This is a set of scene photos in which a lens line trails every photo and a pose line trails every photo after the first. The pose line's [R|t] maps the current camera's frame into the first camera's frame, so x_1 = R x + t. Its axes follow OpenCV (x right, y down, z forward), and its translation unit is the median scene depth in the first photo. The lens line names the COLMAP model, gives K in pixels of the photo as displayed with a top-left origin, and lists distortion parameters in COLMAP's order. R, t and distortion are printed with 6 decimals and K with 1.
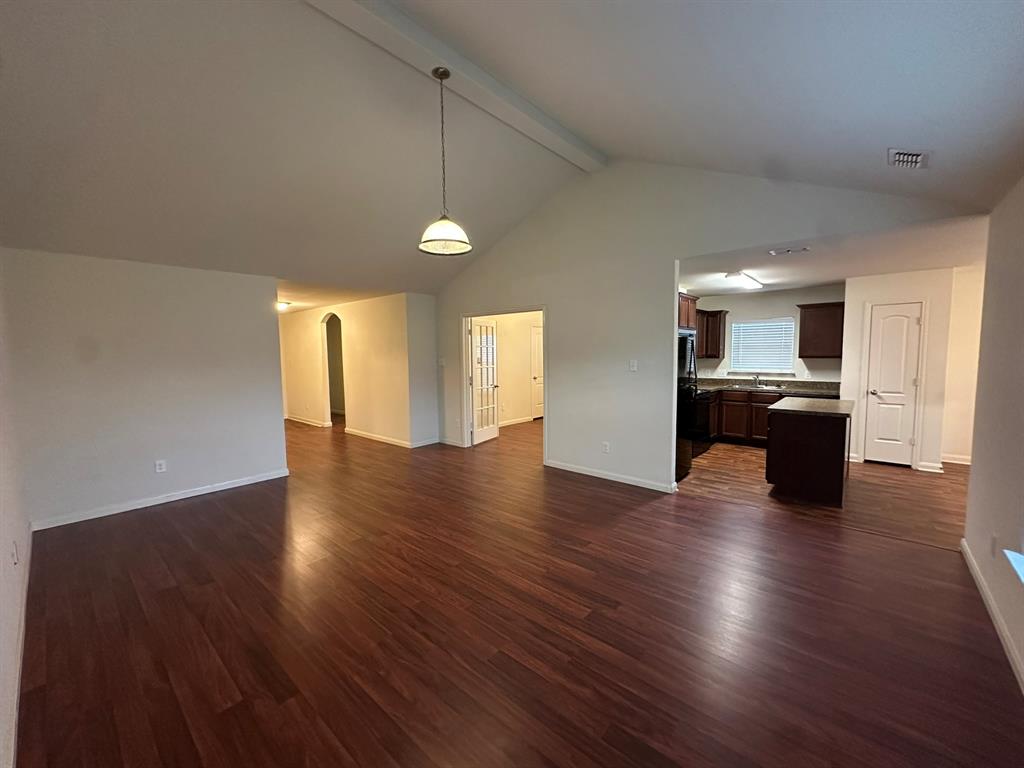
lens RADIAL K [[408.2, 0, 510.6], [0, 408.2, 384.3], [0, 0, 1]] dist [-0.006325, 0.001470]
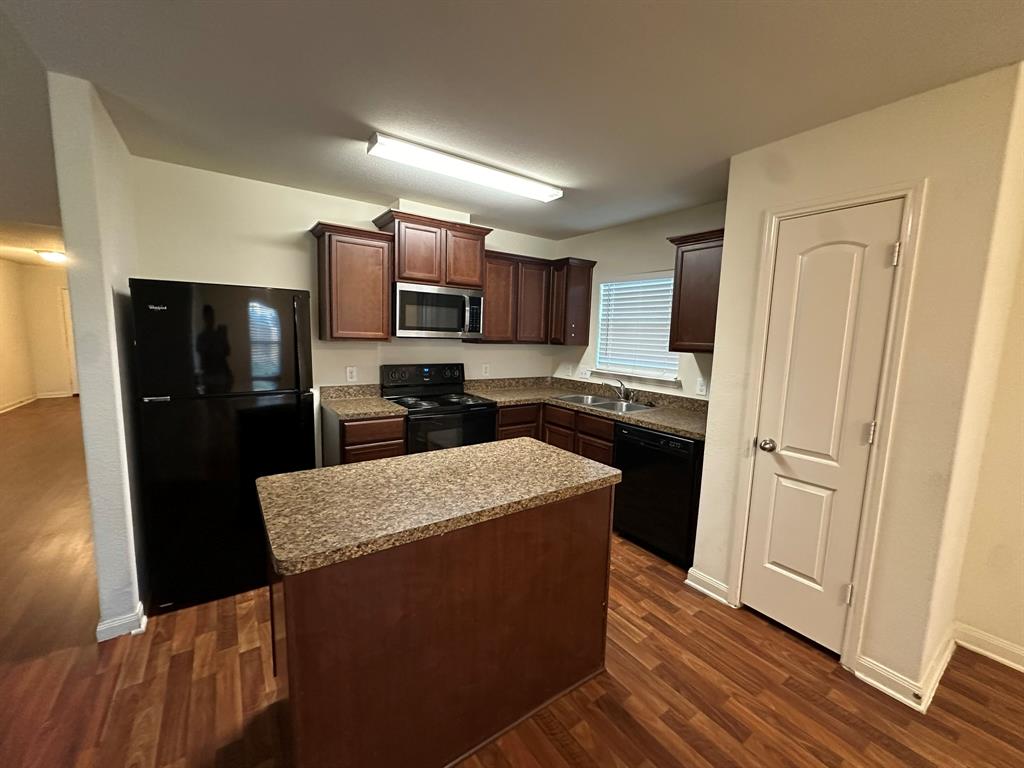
lens RADIAL K [[408.2, 0, 512.3], [0, 408.2, 382.0], [0, 0, 1]] dist [-0.006325, 0.001470]
pose [[0.971600, 0.068126, -0.226611, 0.723328], [-0.059456, 0.997222, 0.044872, -0.043593], [0.229038, -0.030124, 0.972951, 0.550625]]
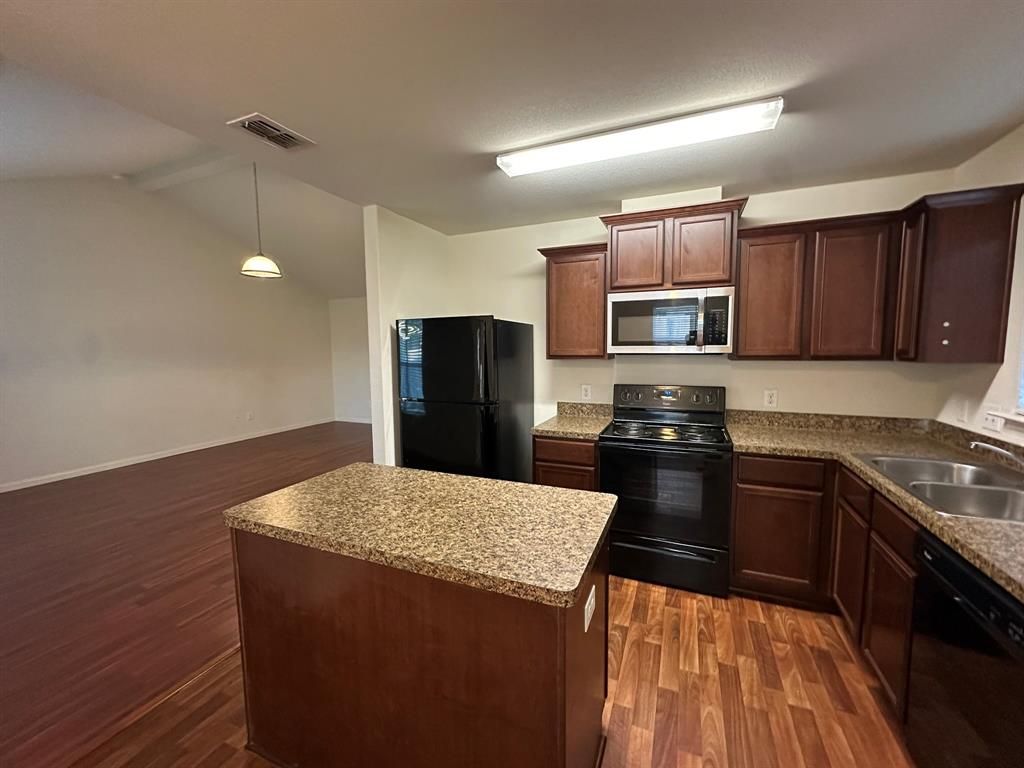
lens RADIAL K [[408.2, 0, 514.7], [0, 408.2, 384.4], [0, 0, 1]] dist [-0.006325, 0.001470]
pose [[0.316244, 0.095010, -0.943908, 0.885262], [-0.068005, 0.994683, 0.077337, -0.064343], [0.946237, 0.039733, 0.321024, 0.791305]]
